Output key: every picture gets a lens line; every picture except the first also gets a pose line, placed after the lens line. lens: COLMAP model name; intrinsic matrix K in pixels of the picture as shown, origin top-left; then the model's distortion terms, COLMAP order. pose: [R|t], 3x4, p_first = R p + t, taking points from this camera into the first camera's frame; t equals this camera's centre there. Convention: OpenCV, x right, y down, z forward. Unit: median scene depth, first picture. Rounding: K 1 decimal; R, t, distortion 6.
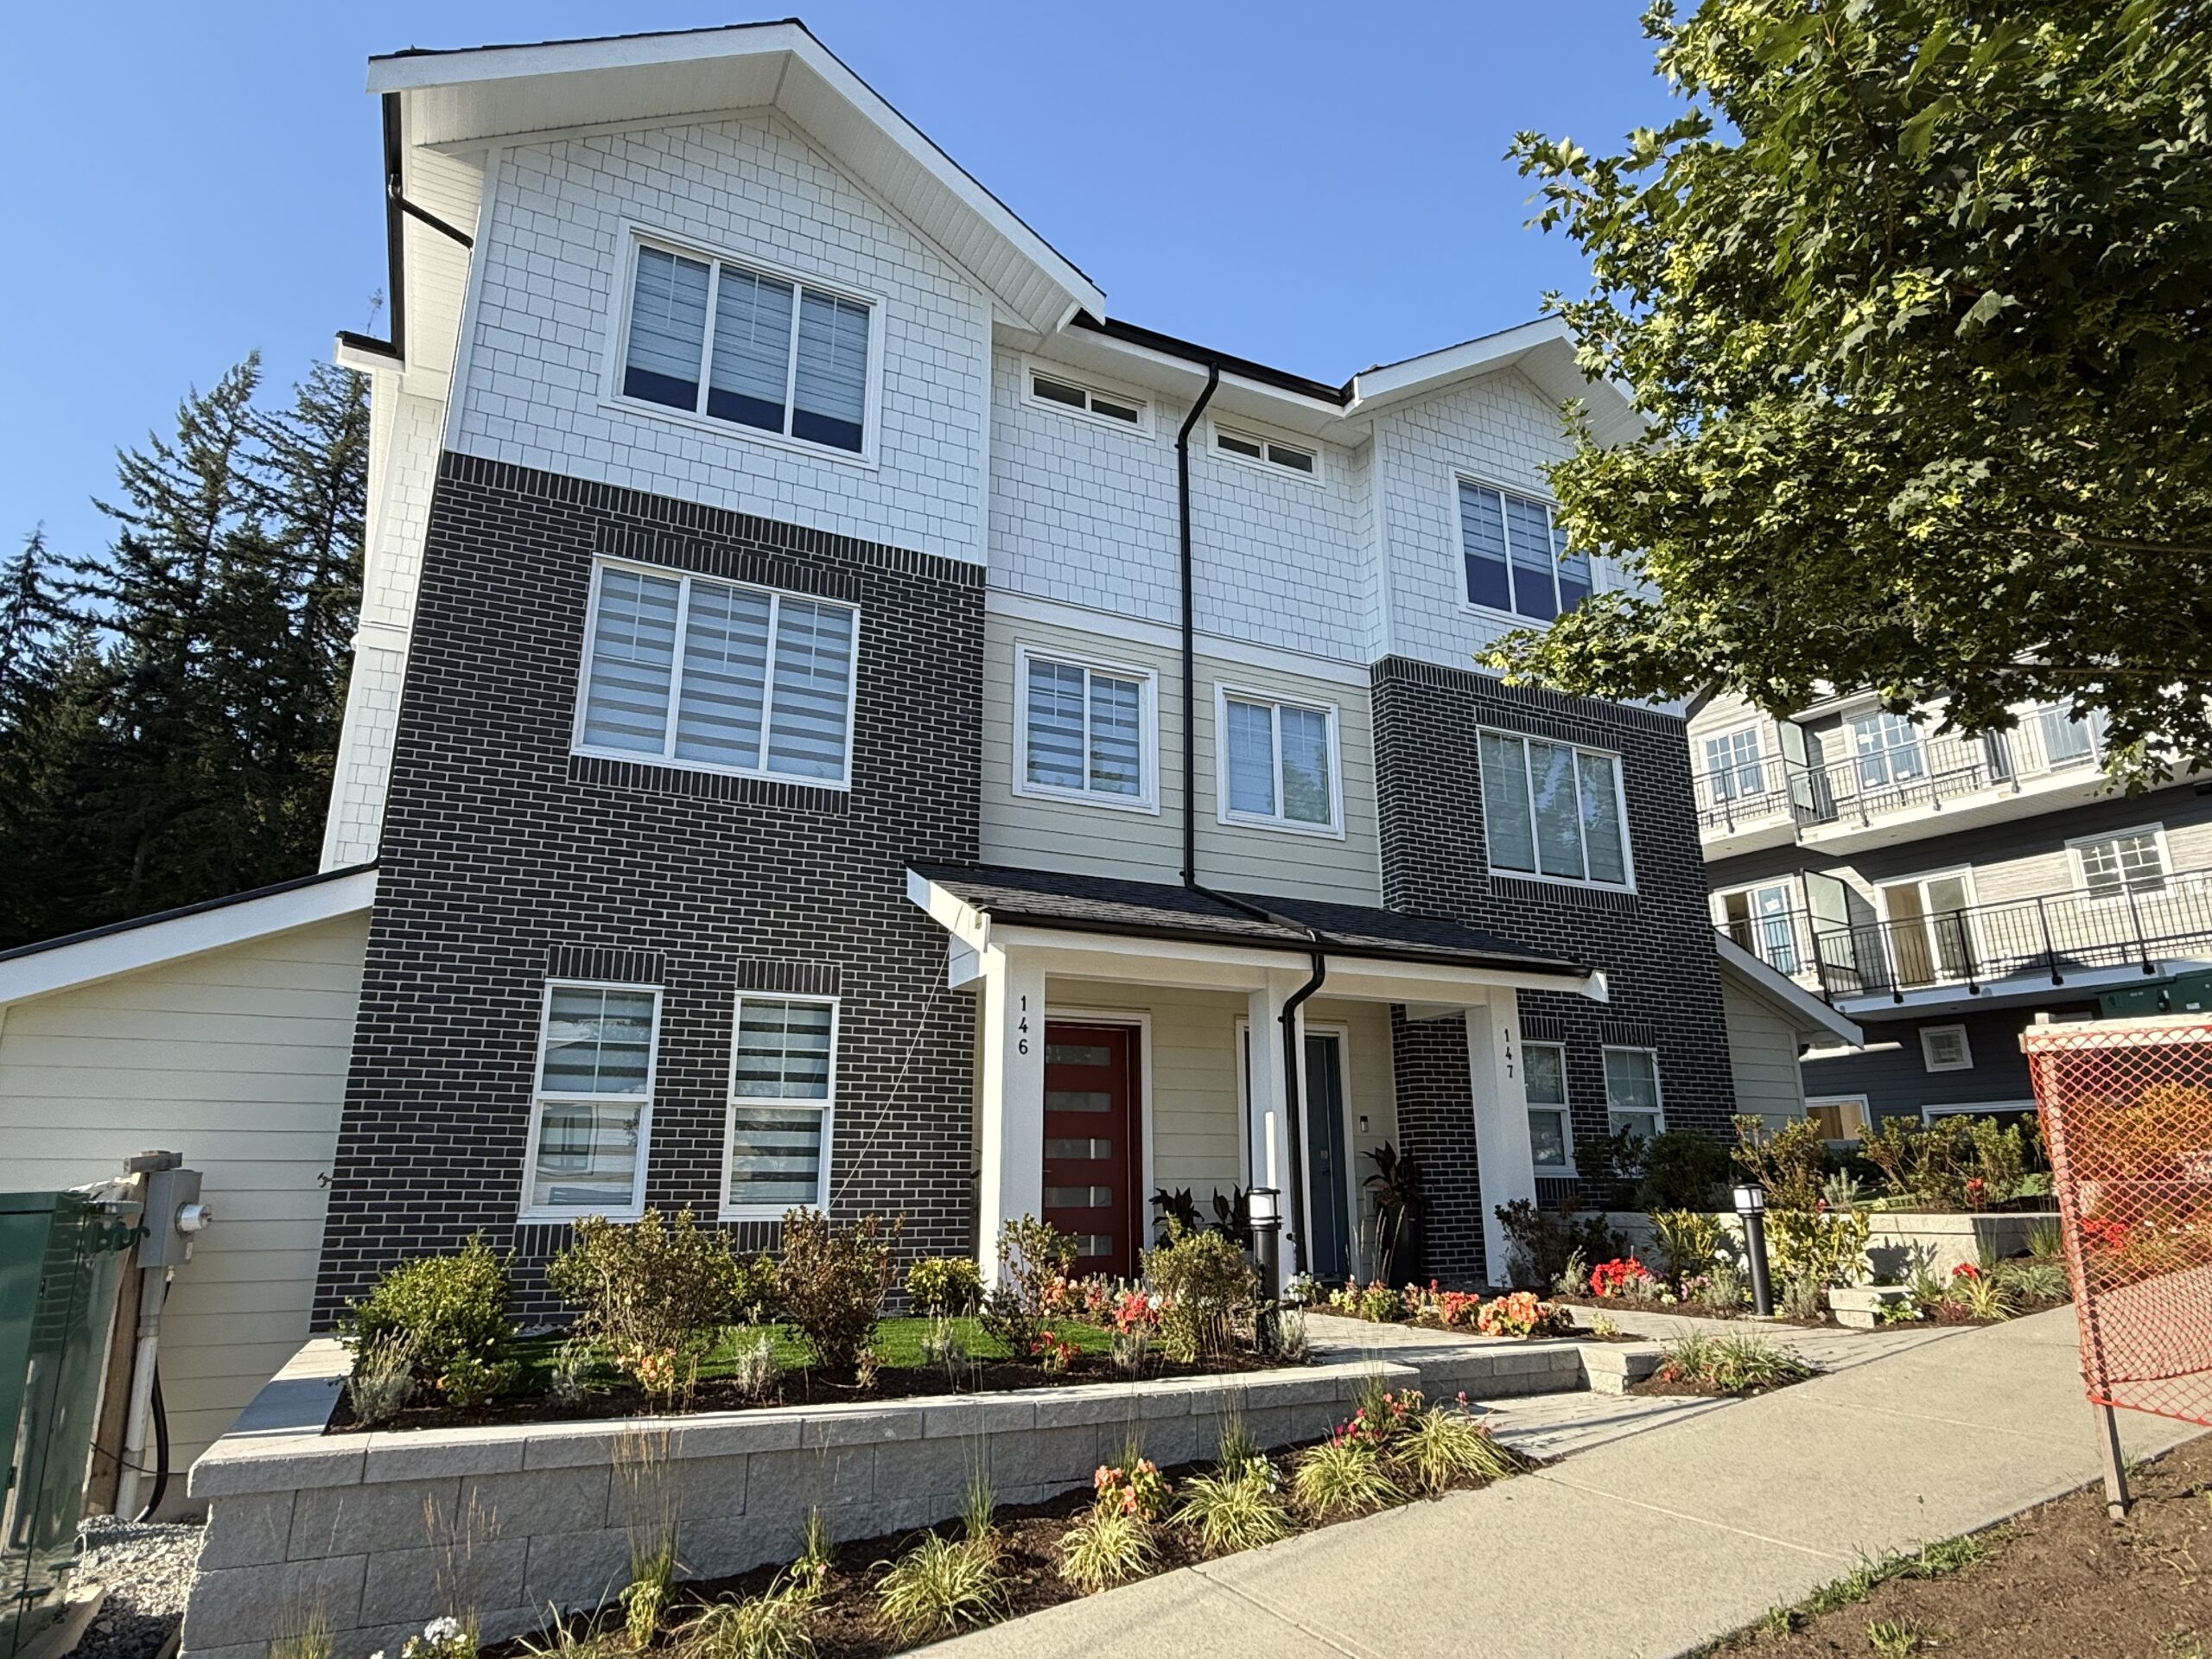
lens RADIAL K [[1294.9, 0, 1103.9], [0, 1294.9, 829.9], [0, 0, 1]] dist [-0.023090, 0.000492]
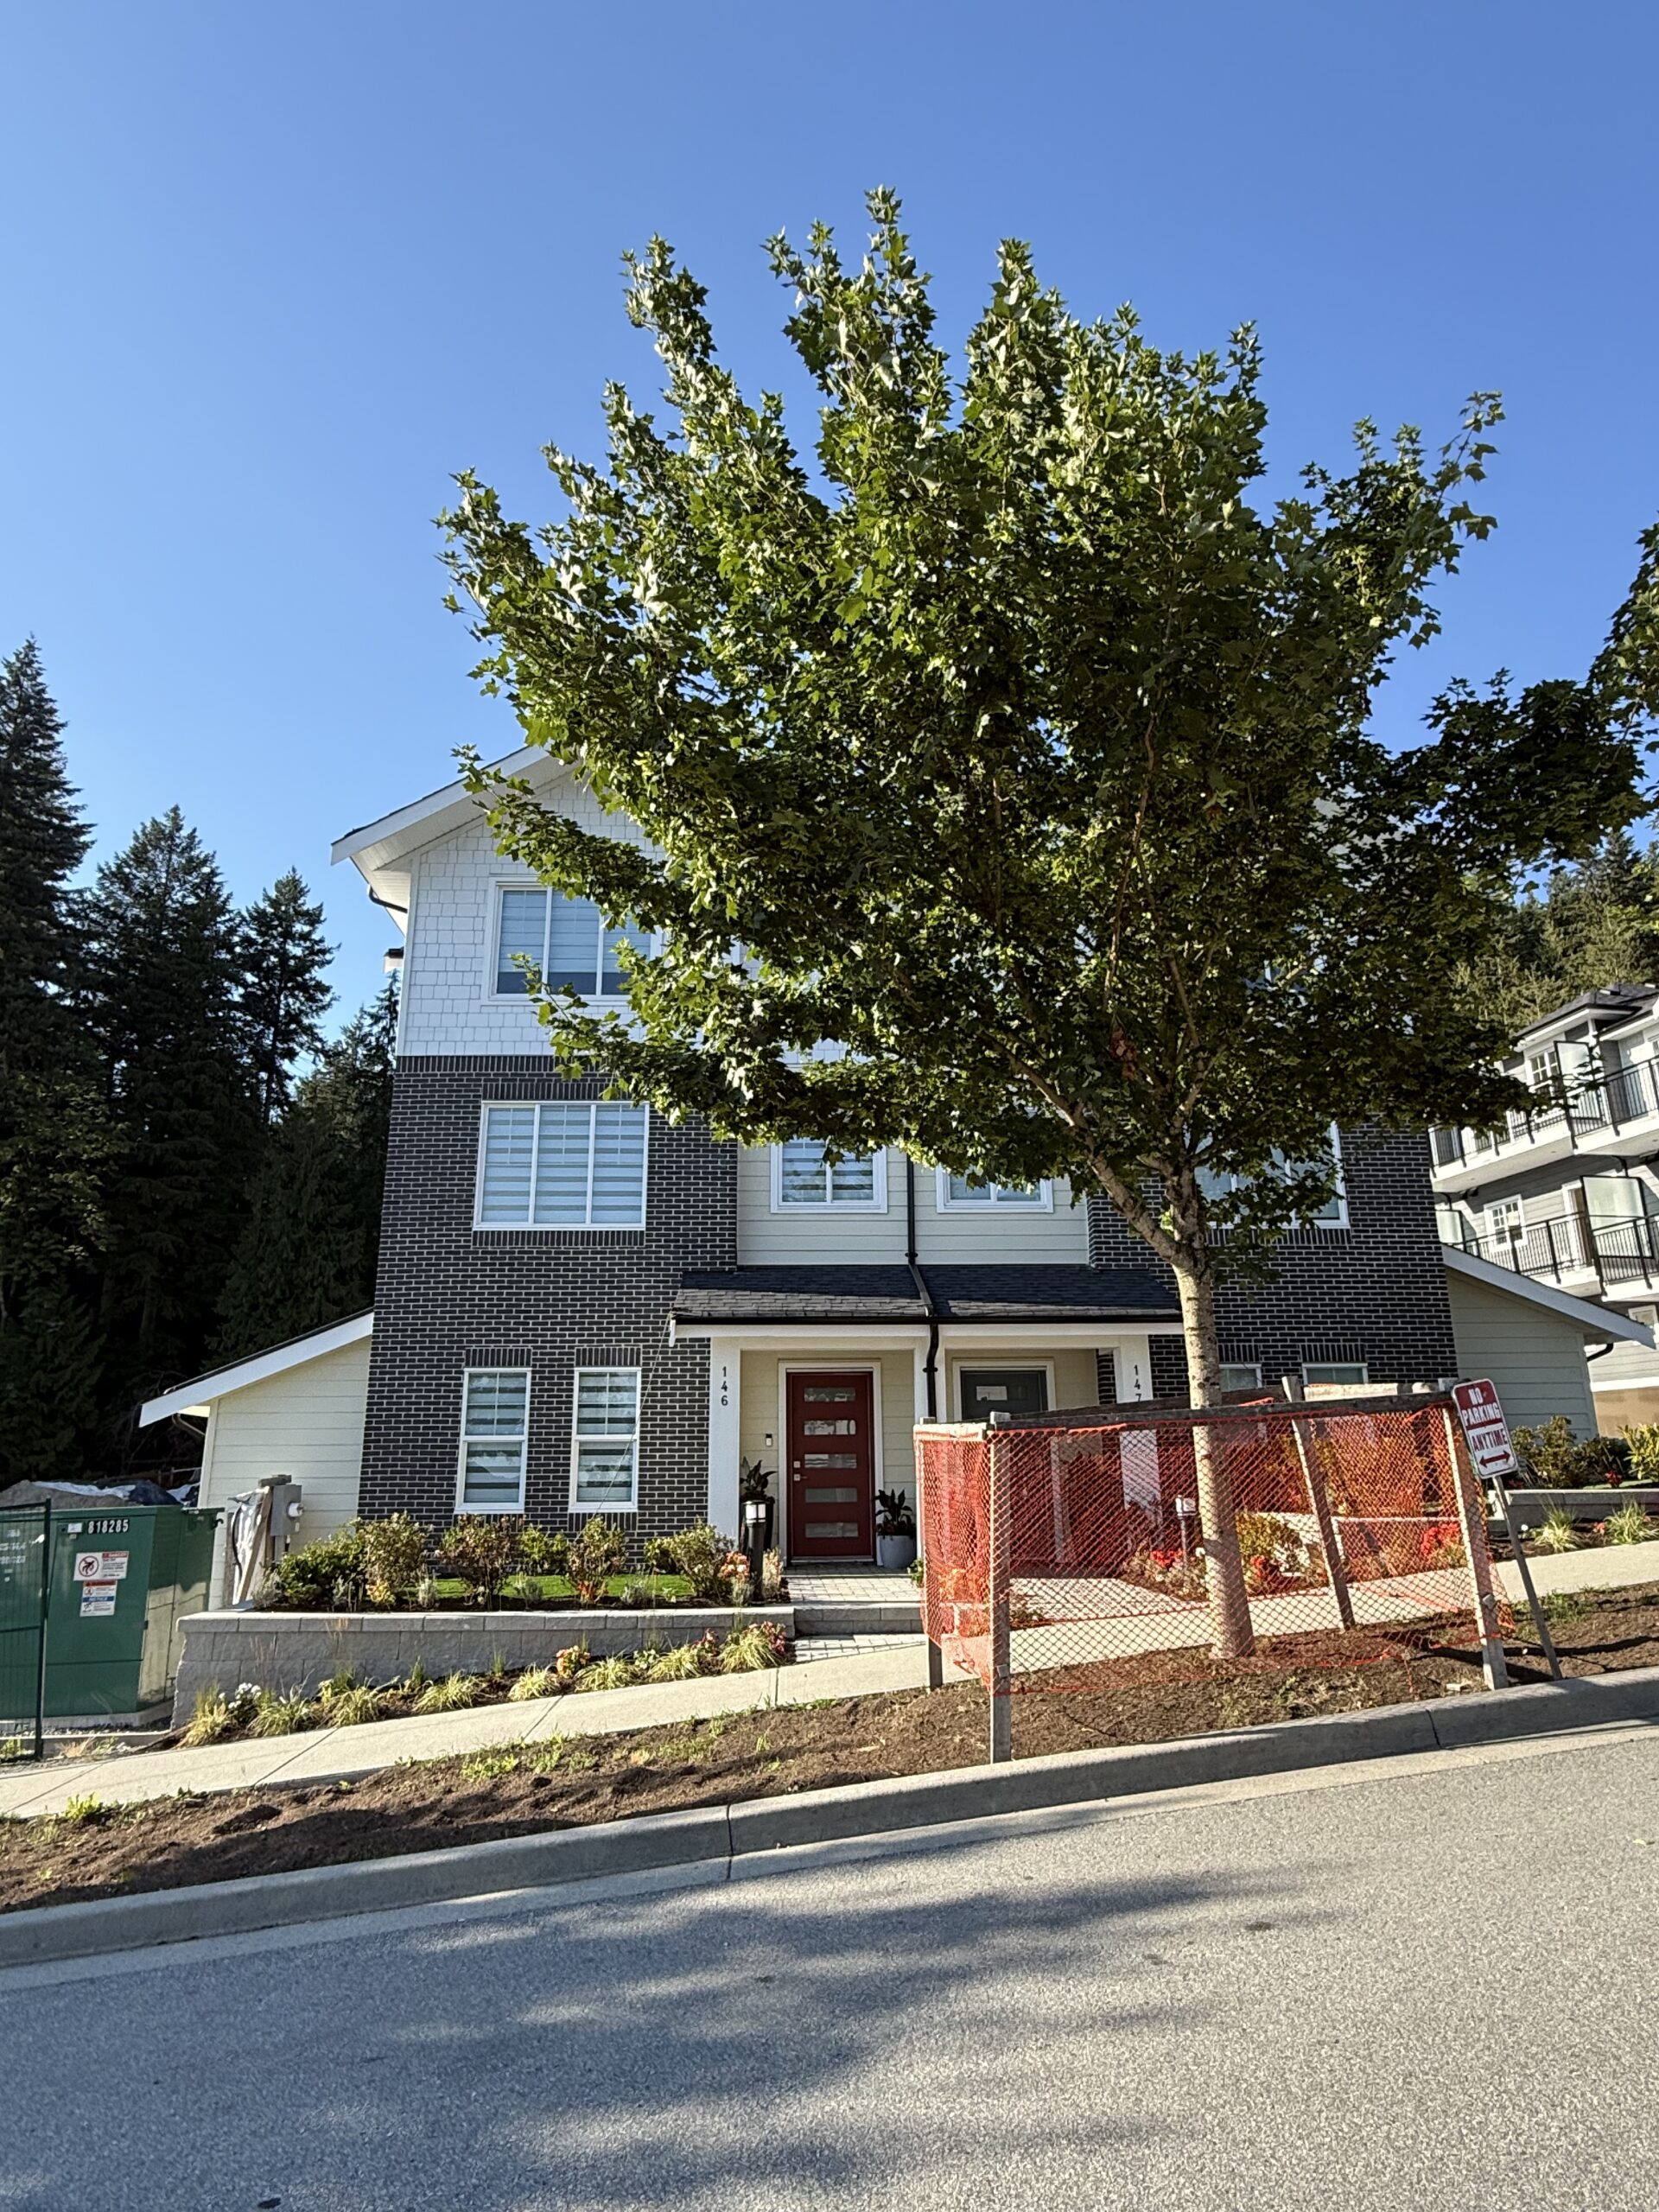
lens RADIAL K [[1294.9, 0, 827.8], [0, 1294.9, 1101.7], [0, 0, 1]] dist [-0.023090, 0.000492]
pose [[0.905712, -0.117478, -0.407290, 0.684188], [0.118853, 0.992668, -0.022024, -0.129127], [0.406891, -0.028460, 0.913033, -0.321478]]
